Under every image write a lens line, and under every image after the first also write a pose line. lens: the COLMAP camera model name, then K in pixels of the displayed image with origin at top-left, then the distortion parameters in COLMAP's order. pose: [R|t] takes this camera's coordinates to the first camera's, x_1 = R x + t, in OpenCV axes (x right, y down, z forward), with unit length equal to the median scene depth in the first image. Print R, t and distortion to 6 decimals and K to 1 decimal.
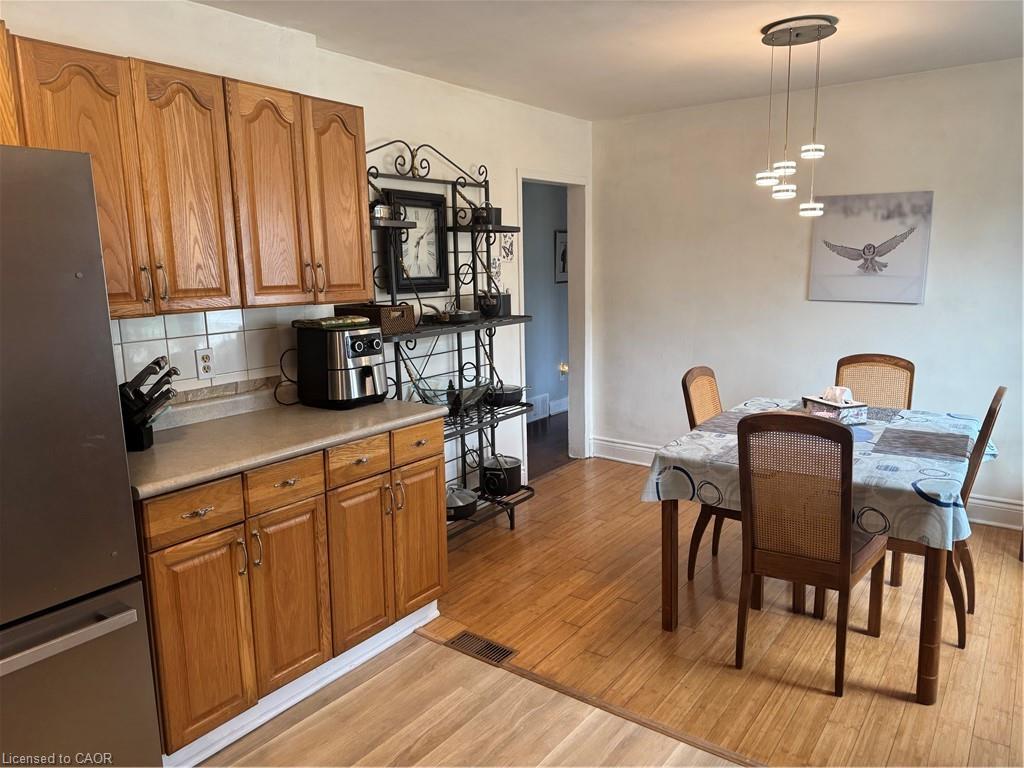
lens RADIAL K [[716.6, 0, 523.2], [0, 716.6, 382.2], [0, 0, 1]] dist [-0.001382, -0.005801]
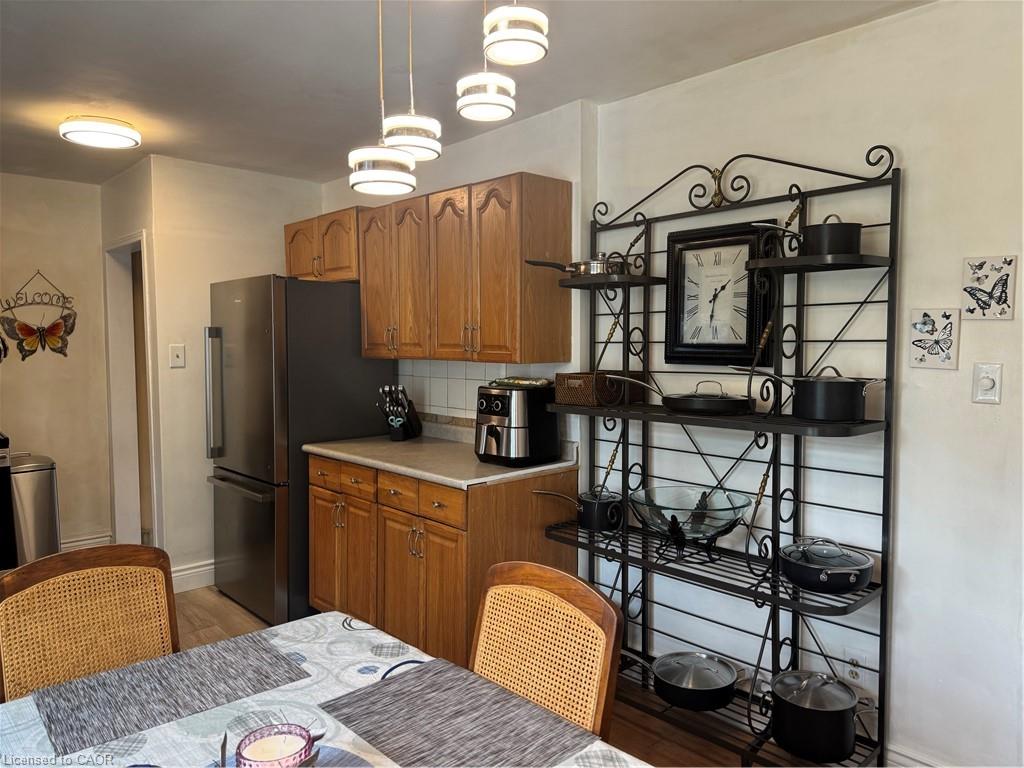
lens RADIAL K [[716.6, 0, 523.2], [0, 716.6, 382.2], [0, 0, 1]] dist [-0.001382, -0.005801]
pose [[-0.202445, 0.075534, -0.976376, 0.580214], [-0.156830, 0.981652, 0.108460, -0.153055], [0.966654, 0.175083, -0.186885, 0.935254]]
